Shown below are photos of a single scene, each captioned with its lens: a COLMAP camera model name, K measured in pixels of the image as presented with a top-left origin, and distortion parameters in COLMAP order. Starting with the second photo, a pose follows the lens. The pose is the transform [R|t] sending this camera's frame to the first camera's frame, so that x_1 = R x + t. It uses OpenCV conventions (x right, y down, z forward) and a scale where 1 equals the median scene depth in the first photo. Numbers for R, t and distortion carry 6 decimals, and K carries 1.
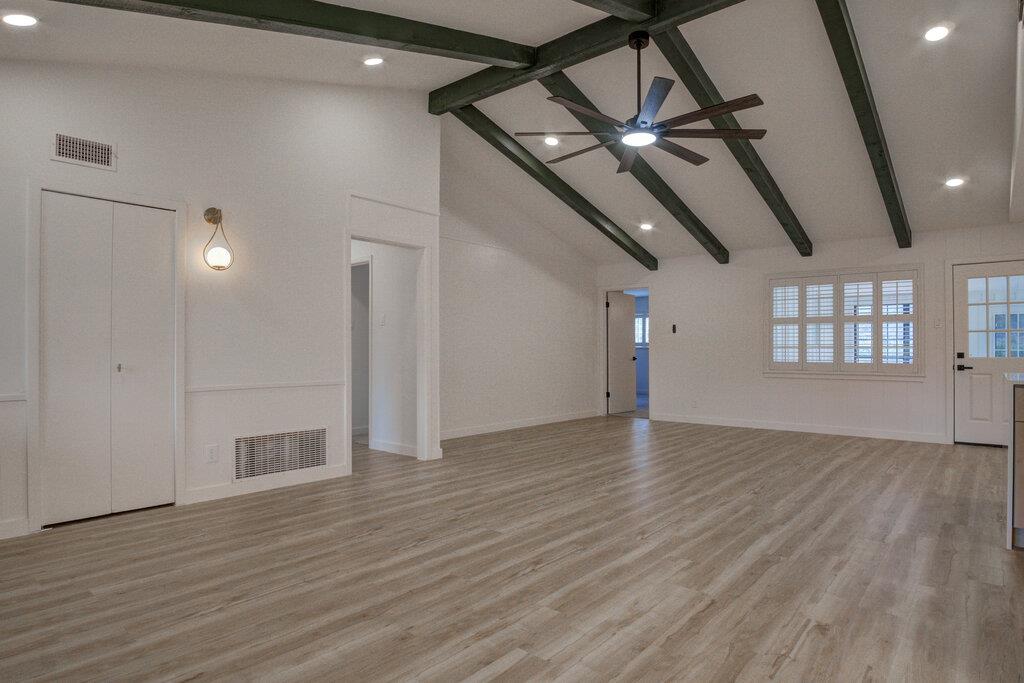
lens RADIAL K [[576.4, 0, 521.5], [0, 576.4, 343.8], [0, 0, 1]] dist [-0.036698, 0.001353]
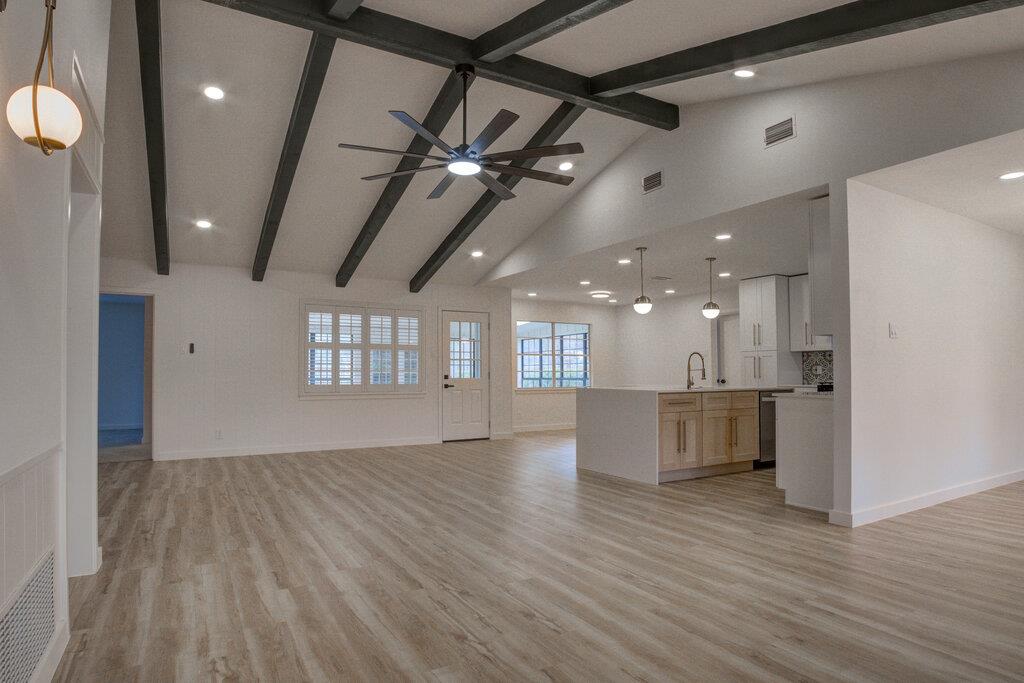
lens RADIAL K [[570.5, 0, 512.0], [0, 570.5, 341.5], [0, 0, 1]] dist [-0.042927, -0.000085]
pose [[0.344366, 0.049893, 0.937509, -0.440390], [-0.007398, 0.998700, -0.050432, 0.002918], [-0.938806, 0.010431, 0.344287, 0.356842]]
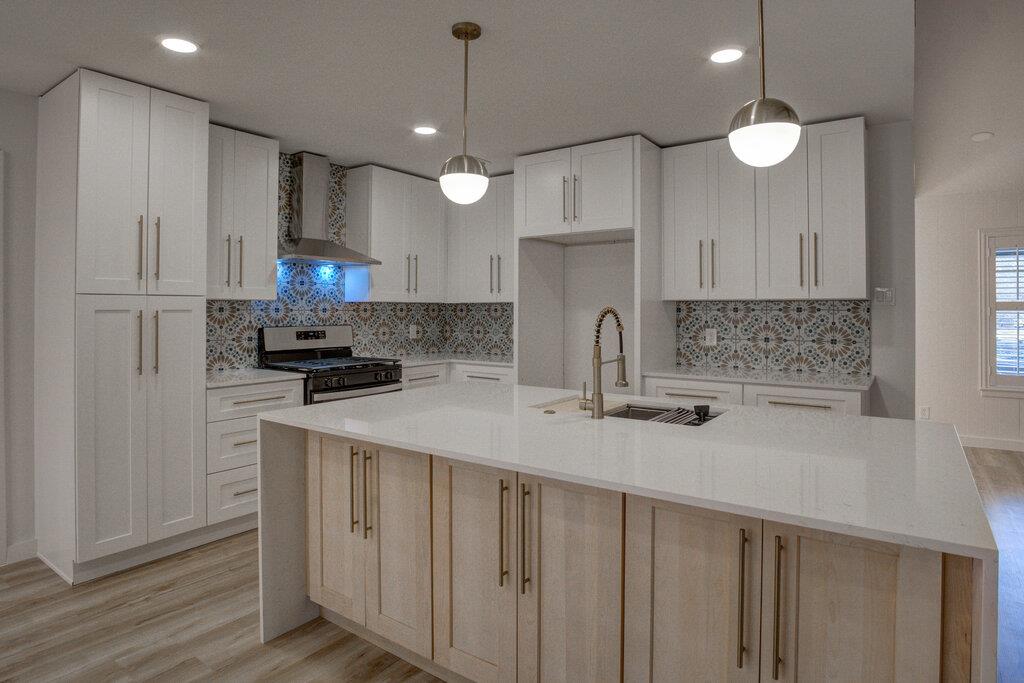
lens RADIAL K [[583.4, 0, 511.4], [0, 583.4, 309.3], [0, 0, 1]] dist [-0.036944, 0.001105]
pose [[-0.996618, -0.001820, -0.082158, 0.627586], [-0.000606, 0.999890, -0.014799, -0.025725], [0.082176, -0.014699, -0.996509, 0.716594]]
